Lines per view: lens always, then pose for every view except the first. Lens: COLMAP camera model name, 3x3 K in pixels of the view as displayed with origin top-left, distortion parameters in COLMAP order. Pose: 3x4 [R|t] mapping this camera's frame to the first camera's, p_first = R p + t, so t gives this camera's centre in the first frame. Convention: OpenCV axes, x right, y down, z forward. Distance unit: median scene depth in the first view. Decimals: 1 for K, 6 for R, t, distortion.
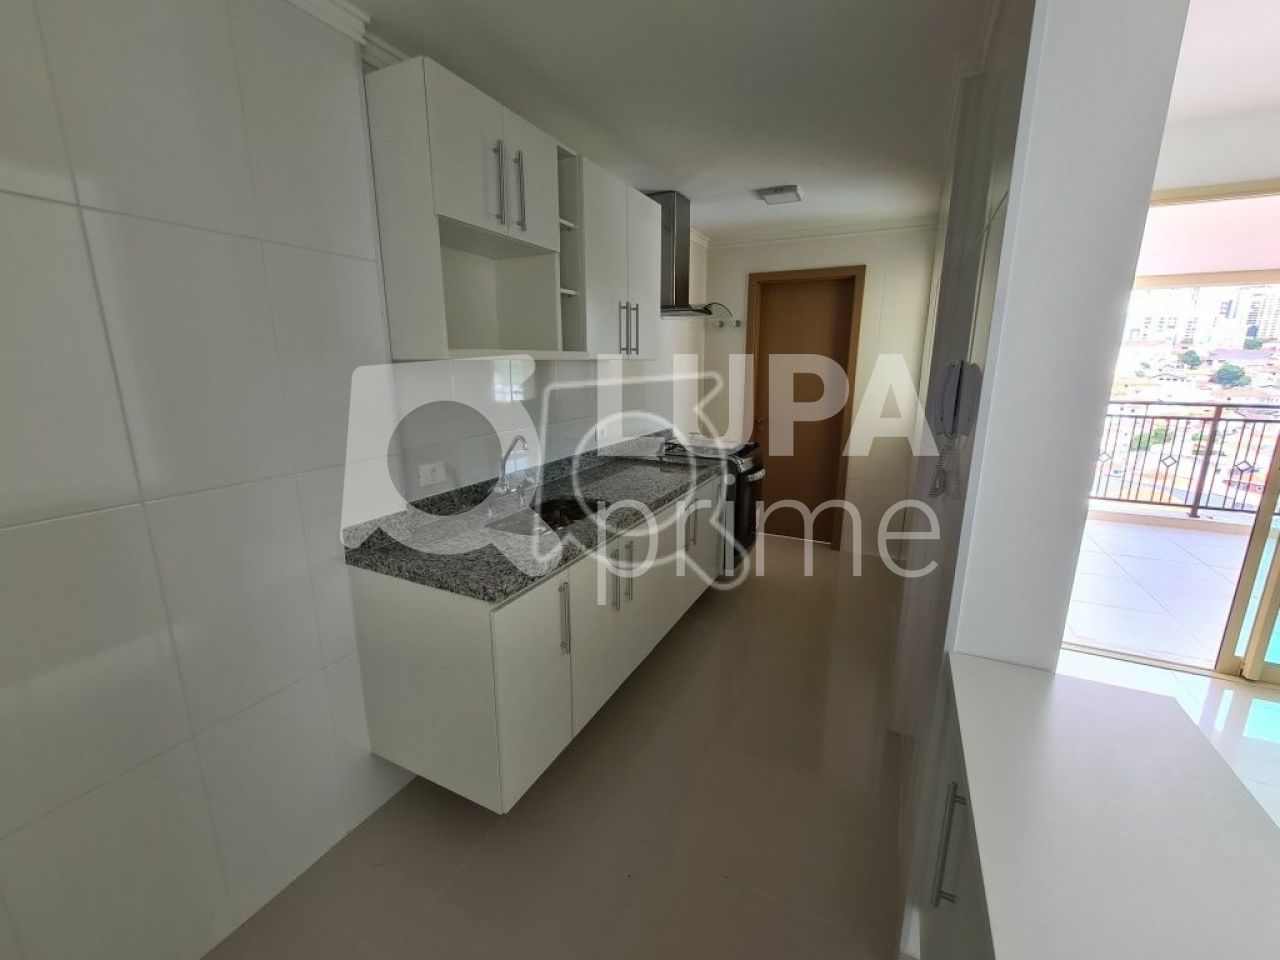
lens RADIAL K [[518.2, 0, 641.3], [0, 518.2, 481.2], [0, 0, 1]] dist [-0.002446, 0.000163]
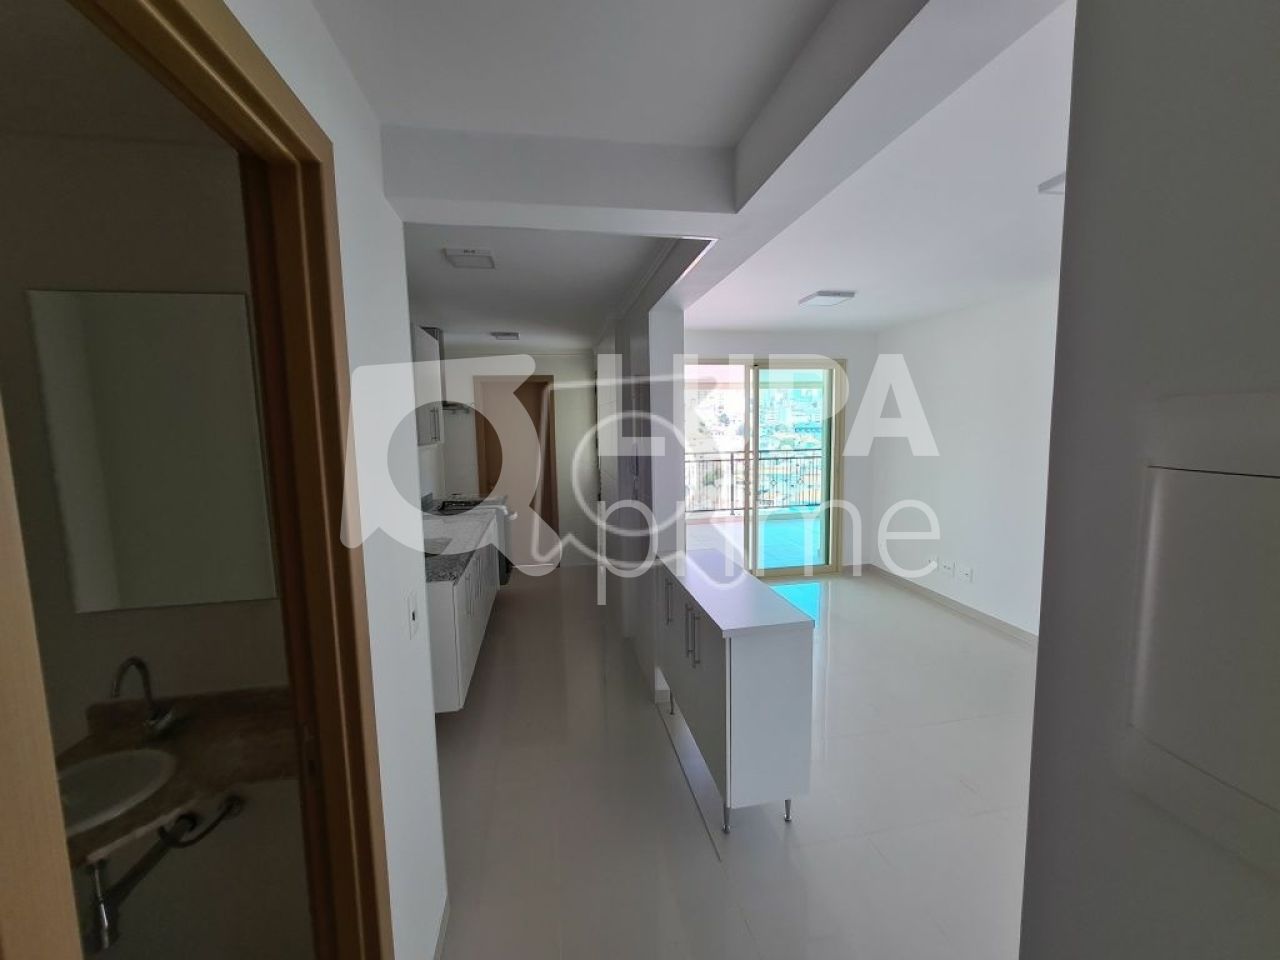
lens RADIAL K [[518.2, 0, 641.1], [0, 518.2, 481.8], [0, 0, 1]] dist [-0.002446, 0.000163]
pose [[0.799794, -0.084336, 0.594320, -0.311955], [0.155666, 0.985350, -0.069660, 0.044330], [-0.579739, 0.148229, 0.801206, -0.353565]]
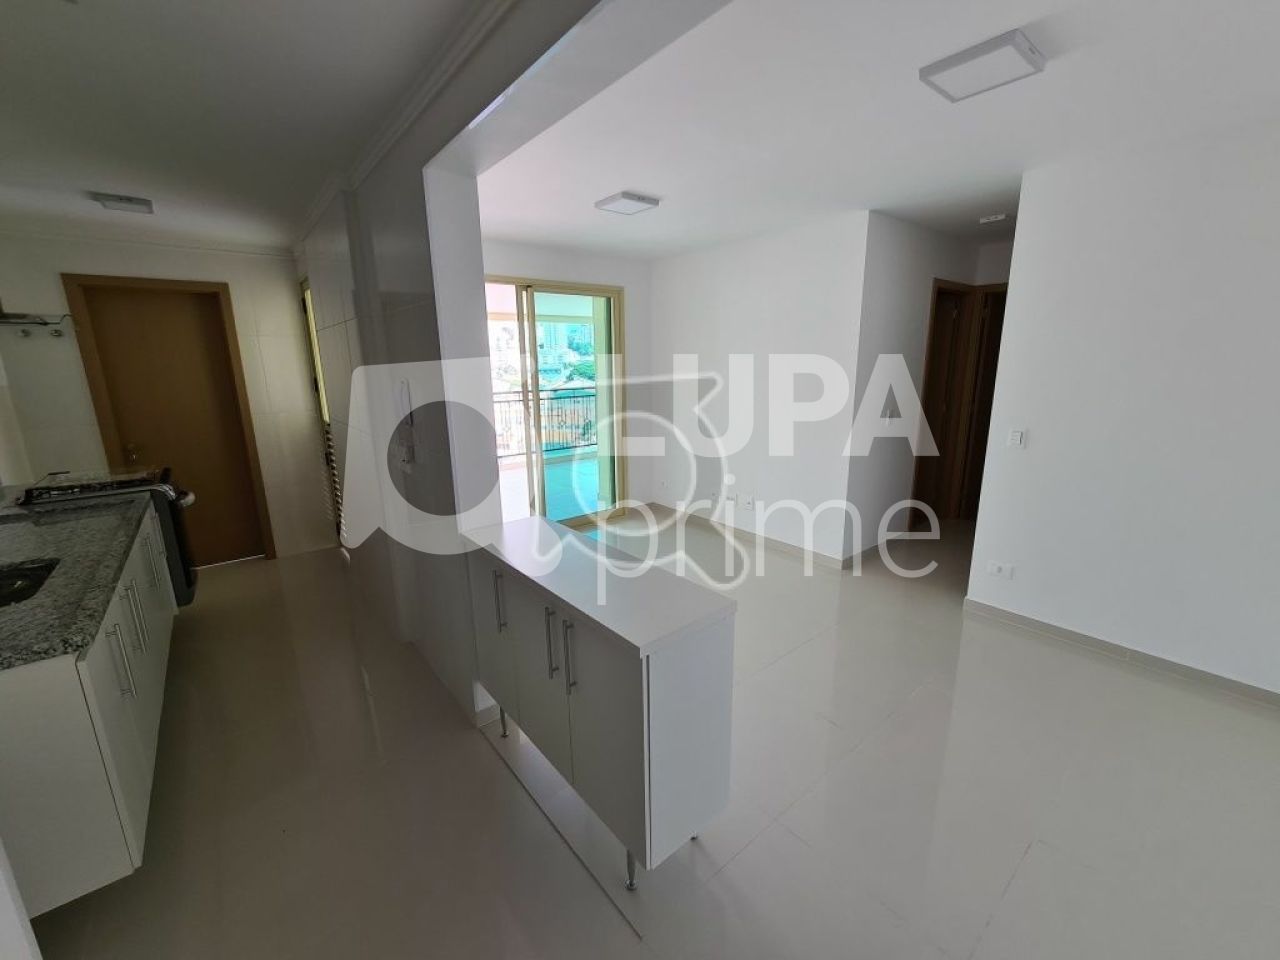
lens RADIAL K [[518.2, 0, 640.9], [0, 518.2, 480.6], [0, 0, 1]] dist [-0.002446, 0.000163]
pose [[0.409344, -0.213520, 0.887044, -0.239588], [0.220822, 0.966511, 0.130746, 0.012529], [-0.885254, 0.142359, 0.442786, -0.140390]]
